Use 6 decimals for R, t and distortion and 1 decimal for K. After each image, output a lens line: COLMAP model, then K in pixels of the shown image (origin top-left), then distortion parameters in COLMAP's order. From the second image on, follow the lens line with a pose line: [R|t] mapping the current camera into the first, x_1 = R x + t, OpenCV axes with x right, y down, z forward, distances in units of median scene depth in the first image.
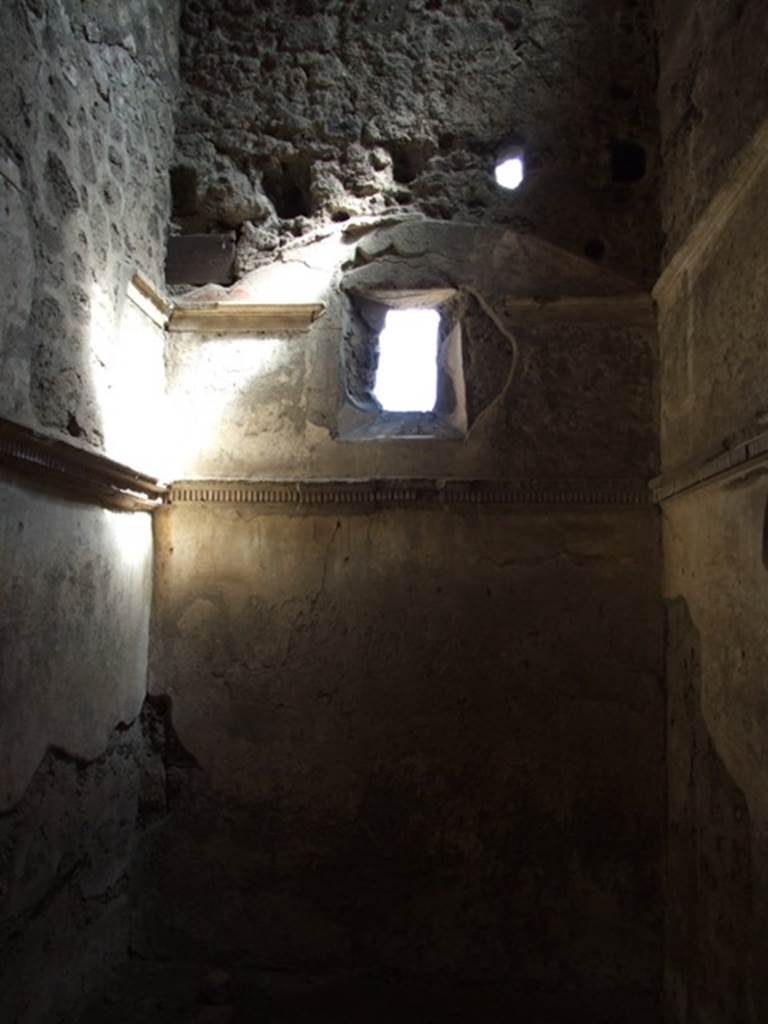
lens RADIAL K [[800.5, 0, 384.0], [0, 800.5, 512.0], [0, 0, 1]] dist [-0.063096, 0.057461]
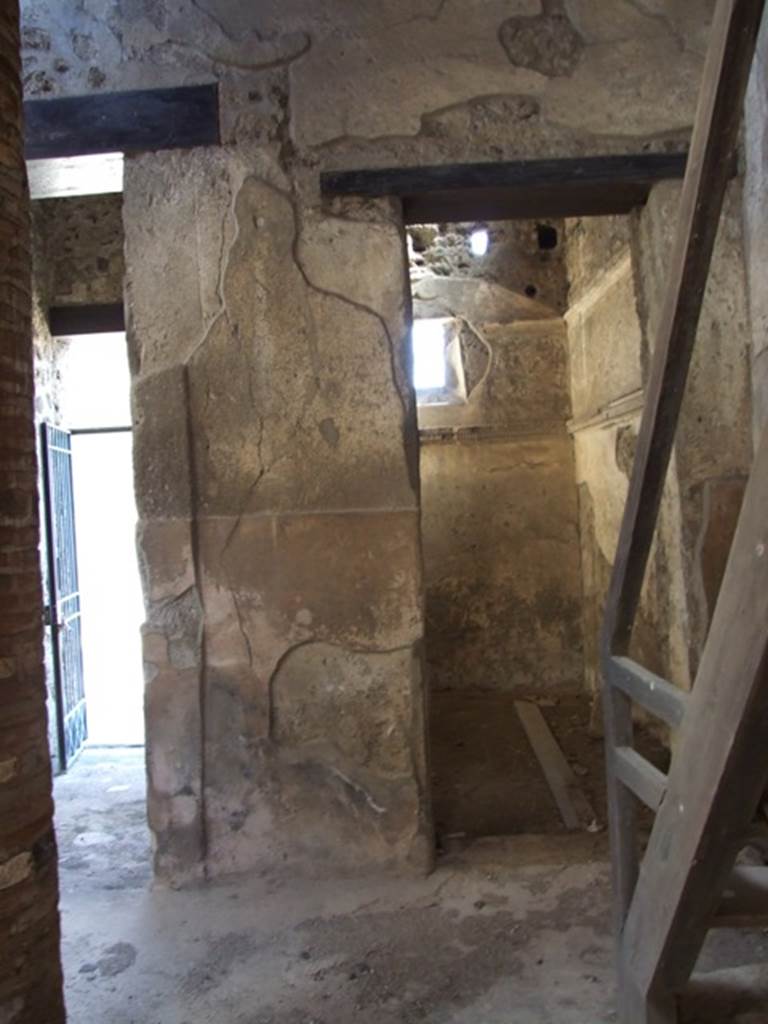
lens RADIAL K [[800.5, 0, 384.0], [0, 800.5, 512.0], [0, 0, 1]] dist [-0.063096, 0.057461]
pose [[0.993415, -0.078144, 0.083786, -0.253144], [0.068035, 0.990754, 0.117377, -0.073676], [-0.092184, -0.110904, 0.989547, -0.798244]]
